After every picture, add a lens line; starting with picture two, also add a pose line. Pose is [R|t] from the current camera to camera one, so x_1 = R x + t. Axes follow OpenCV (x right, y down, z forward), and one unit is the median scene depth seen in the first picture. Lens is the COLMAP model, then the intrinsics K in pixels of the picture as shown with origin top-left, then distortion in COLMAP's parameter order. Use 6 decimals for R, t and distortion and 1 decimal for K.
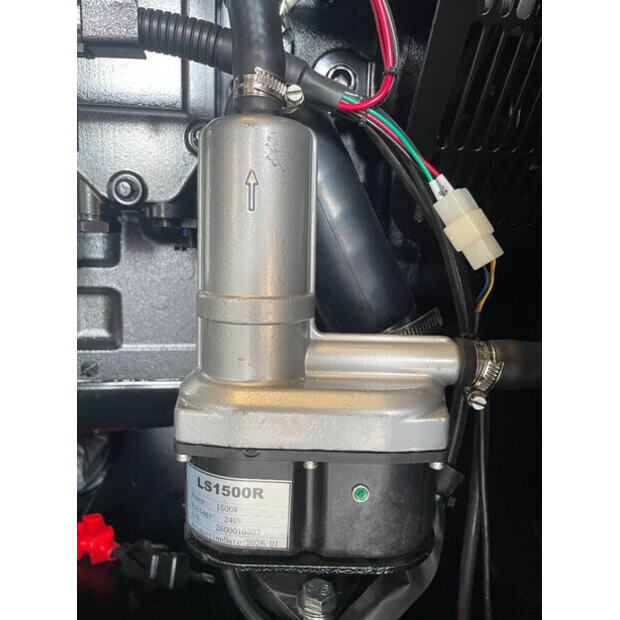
lens RADIAL K [[485.4, 0, 310.0], [0, 485.4, 310.0], [0, 0, 1]] dist [0.066387, -0.081571]
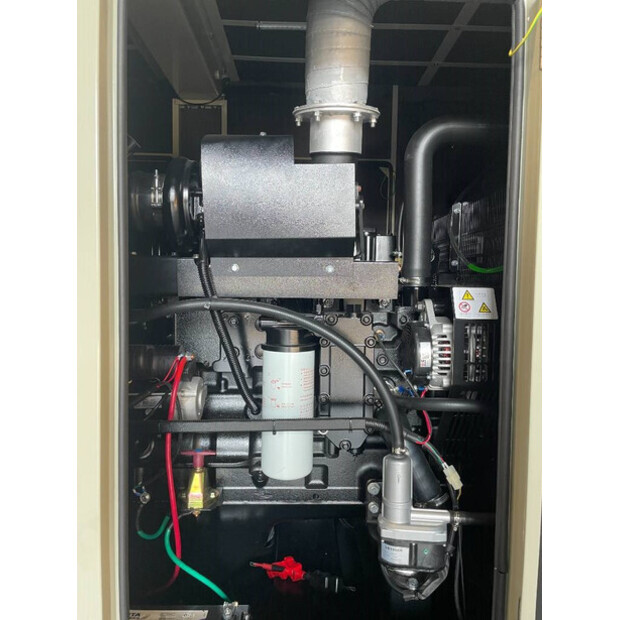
lens RADIAL K [[485.4, 0, 310.0], [0, 485.4, 310.0], [0, 0, 1]] dist [0.066387, -0.081571]
pose [[0.995295, -0.007339, -0.096610, -0.427134], [-0.001870, 0.995486, -0.094889, -1.187802], [0.096870, 0.094623, 0.990789, -3.200767]]
